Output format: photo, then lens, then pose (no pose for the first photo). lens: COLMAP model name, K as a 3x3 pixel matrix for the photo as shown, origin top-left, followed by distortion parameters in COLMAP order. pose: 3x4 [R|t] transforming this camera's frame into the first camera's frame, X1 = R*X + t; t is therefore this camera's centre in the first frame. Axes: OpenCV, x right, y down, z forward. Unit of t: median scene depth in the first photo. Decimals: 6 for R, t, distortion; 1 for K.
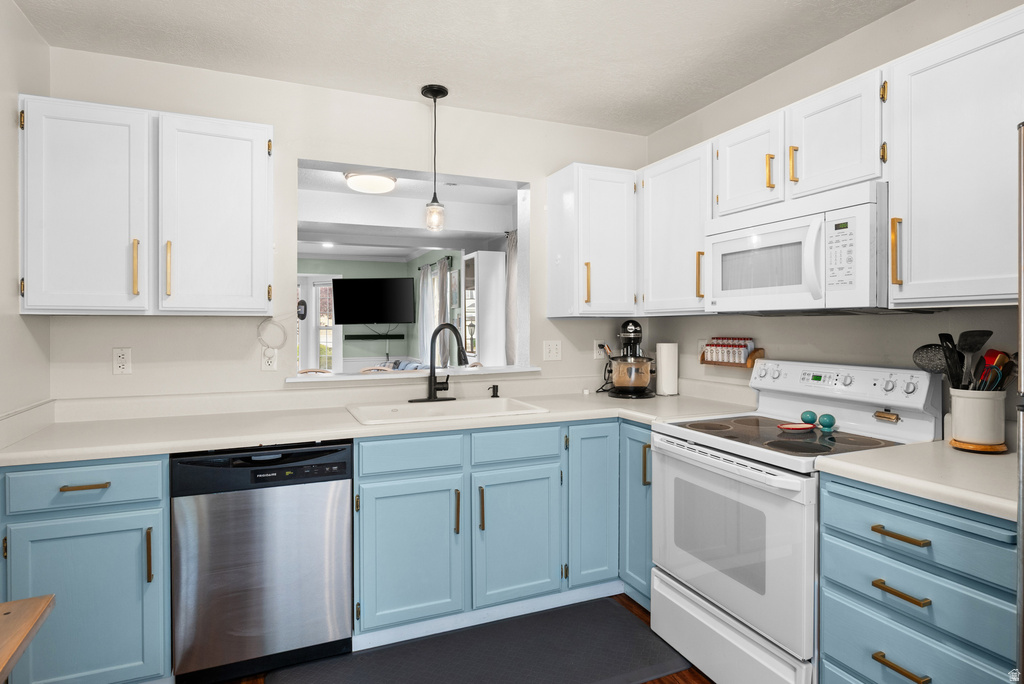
lens RADIAL K [[566.9, 0, 512.6], [0, 566.9, 328.4], [0, 0, 1]] dist [0.001471, 0.000833]
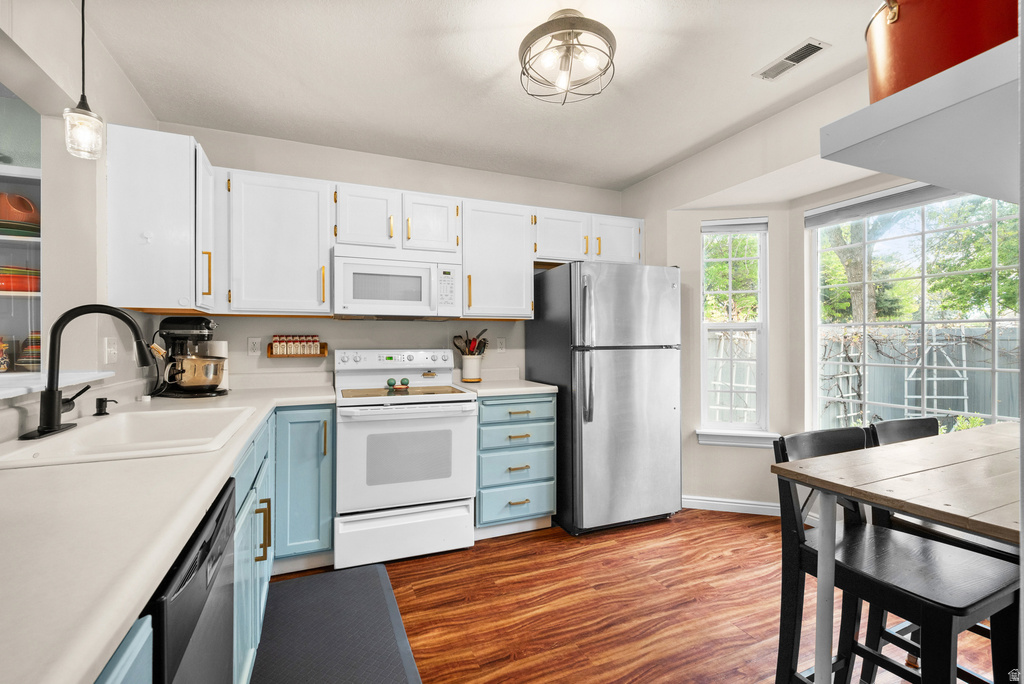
lens RADIAL K [[456.1, 0, 509.8], [0, 456.1, 343.0], [0, 0, 1]] dist [0.002789, 0.000462]
pose [[0.008249, 0.003320, 0.999960, -0.784520], [0.007032, 0.999970, -0.003378, 0.050050], [-0.999941, 0.007060, 0.008225, 0.647896]]
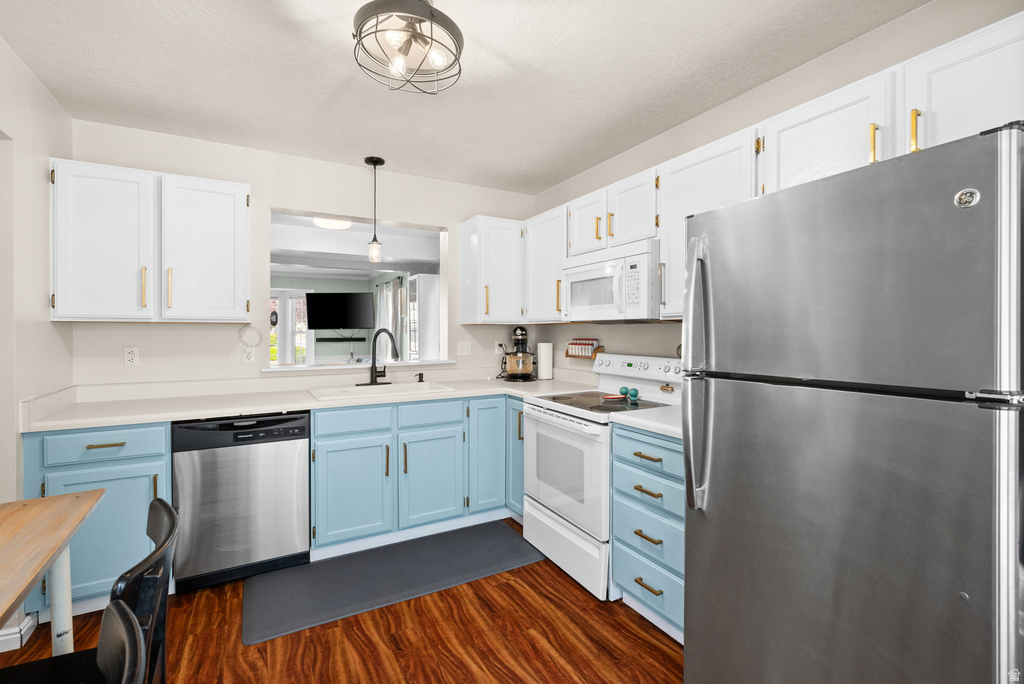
lens RADIAL K [[456.1, 0, 511.7], [0, 456.1, 334.2], [0, 0, 1]] dist [0.002789, 0.000462]
pose [[0.994086, 0.000745, 0.108595, 0.090996], [-0.000982, 0.999997, 0.002127, 0.002829], [-0.108593, -0.002221, 0.994084, -0.178366]]
